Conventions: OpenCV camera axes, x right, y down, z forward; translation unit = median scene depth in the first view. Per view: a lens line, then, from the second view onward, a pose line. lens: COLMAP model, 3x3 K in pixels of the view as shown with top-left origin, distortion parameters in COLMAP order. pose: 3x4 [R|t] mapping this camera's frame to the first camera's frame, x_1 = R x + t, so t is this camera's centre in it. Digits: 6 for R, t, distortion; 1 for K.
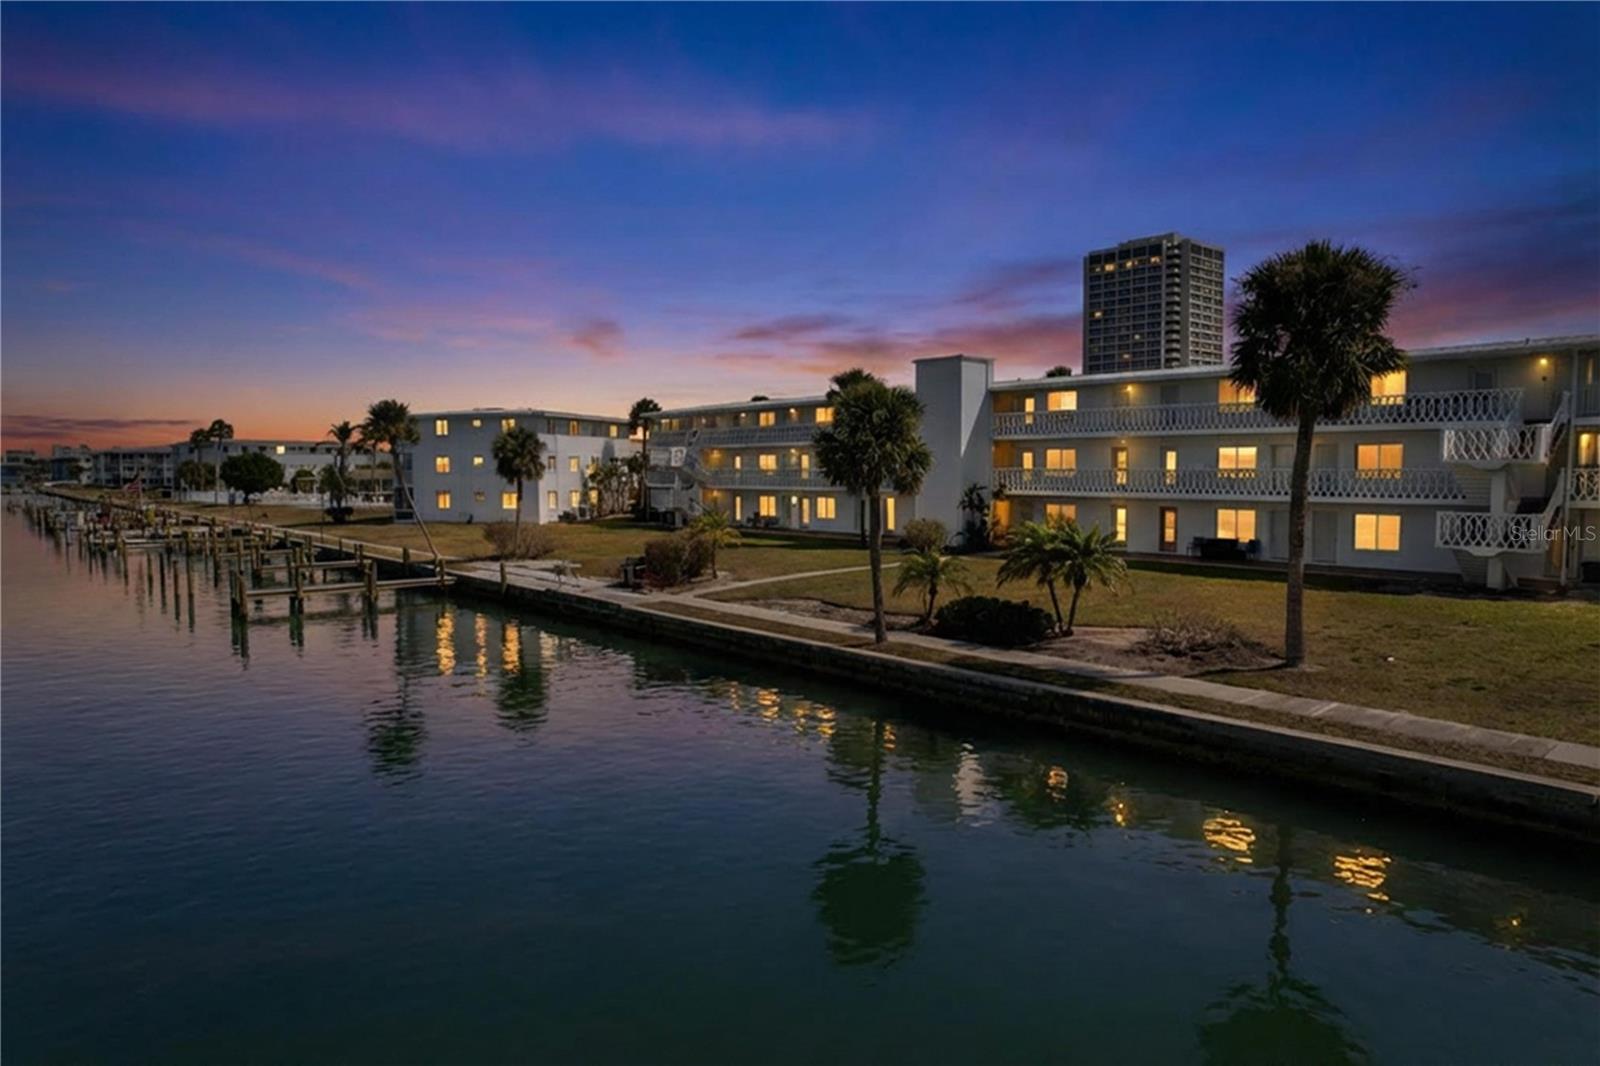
lens RADIAL K [[1024.3, 0, 803.0], [0, 1024.3, 534.1], [0, 0, 1]] dist [-0.083717, 0.082558]
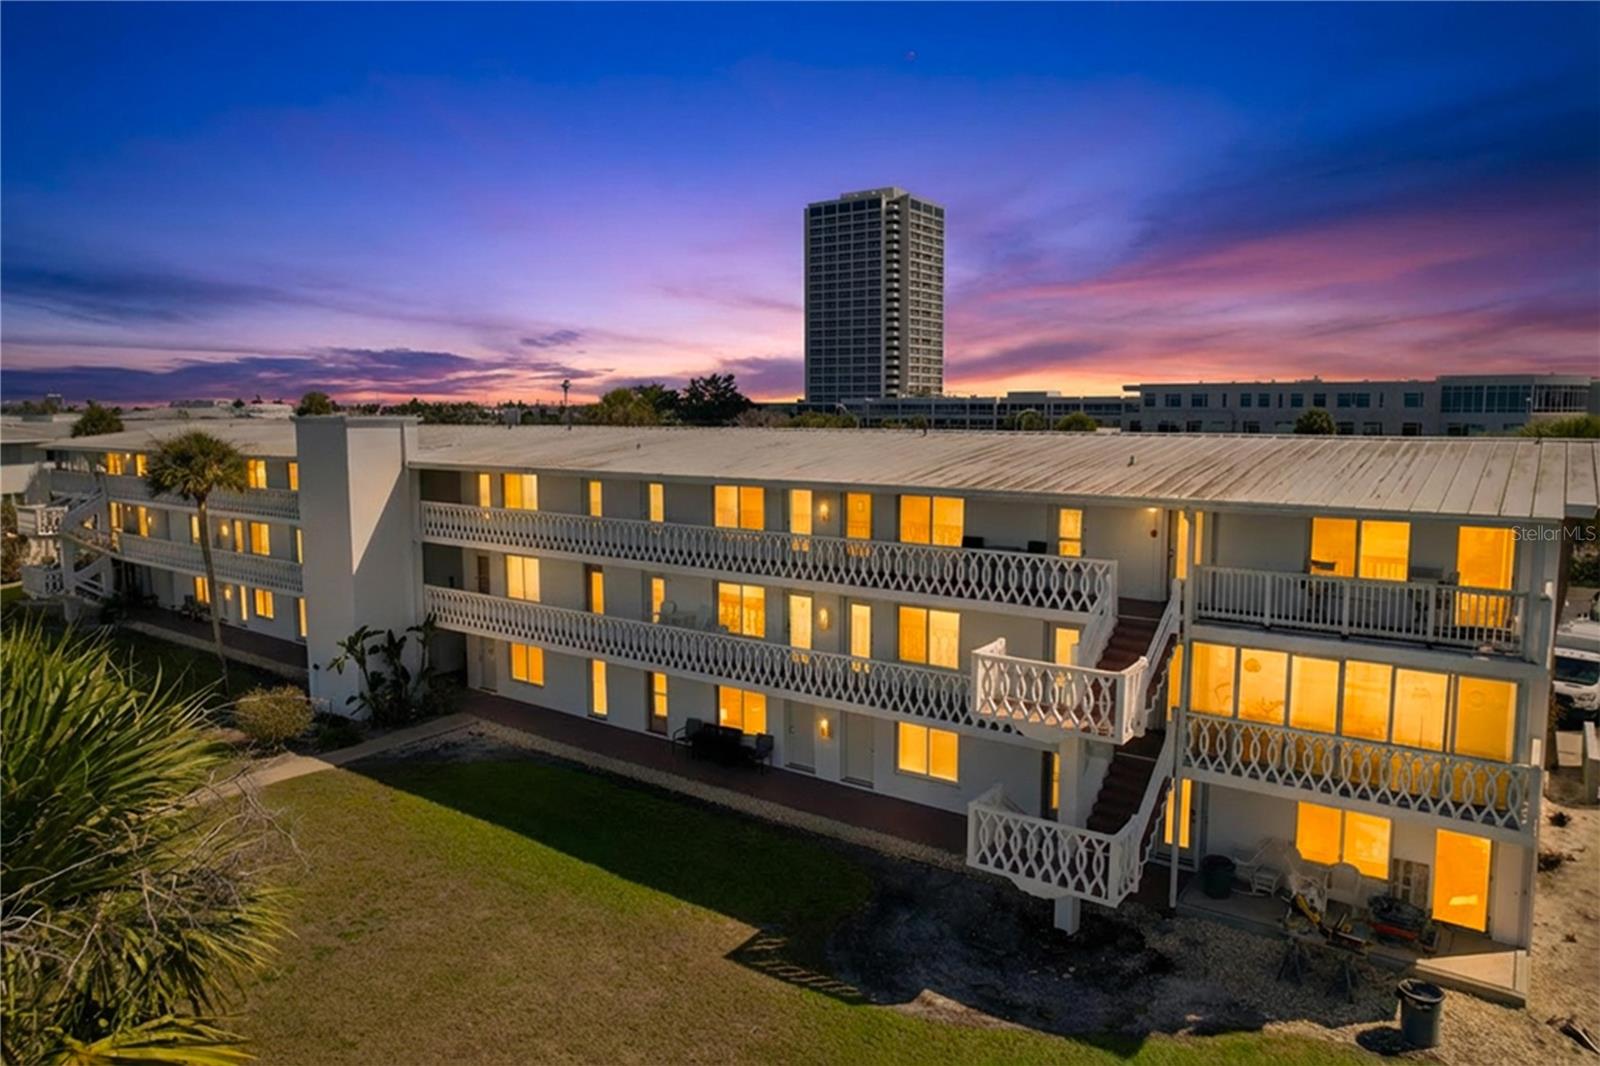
lens RADIAL K [[1038.3, 0, 803.5], [0, 1038.3, 530.7], [0, 0, 1]] dist [-0.085232, 0.082879]
pose [[0.972971, -0.028100, 0.229210, 0.312241], [0.017148, 0.998620, 0.049635, -0.144870], [-0.230288, -0.044363, 0.972111, 0.361184]]
